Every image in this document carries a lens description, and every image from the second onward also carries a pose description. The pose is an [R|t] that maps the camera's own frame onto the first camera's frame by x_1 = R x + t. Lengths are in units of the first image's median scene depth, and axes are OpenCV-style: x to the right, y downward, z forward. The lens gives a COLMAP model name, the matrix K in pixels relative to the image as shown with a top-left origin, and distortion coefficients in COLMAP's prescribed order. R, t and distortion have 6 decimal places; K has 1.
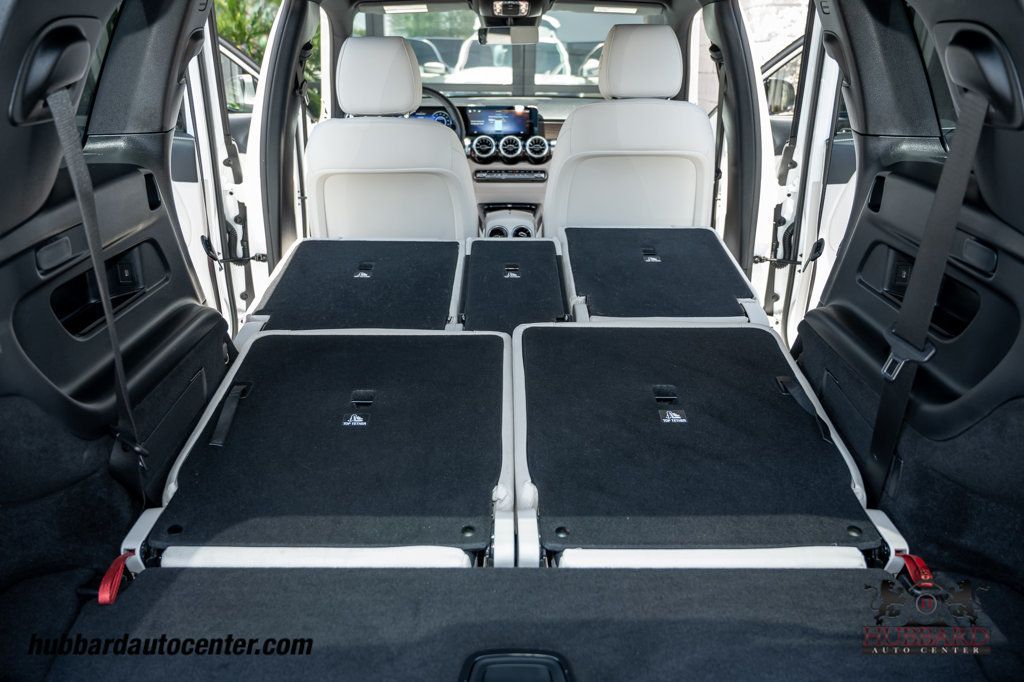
lens RADIAL K [[805.6, 0, 512.8], [0, 805.6, 341.9], [0, 0, 1]] dist [-0.024365, 0.028073]
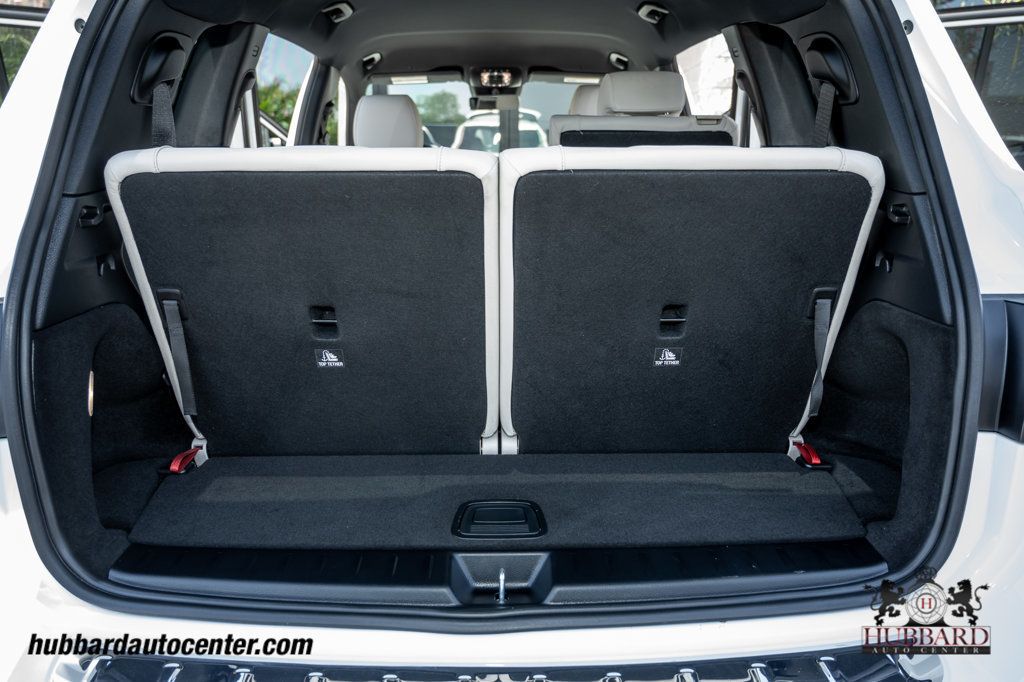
lens RADIAL K [[725.7, 0, 509.1], [0, 725.7, 342.0], [0, 0, 1]] dist [-0.000832, -0.003818]
pose [[0.999920, -0.007276, 0.010302, 0.009225], [0.008093, 0.996626, -0.081678, 0.193786], [-0.009673, 0.081755, 0.996606, -0.173550]]
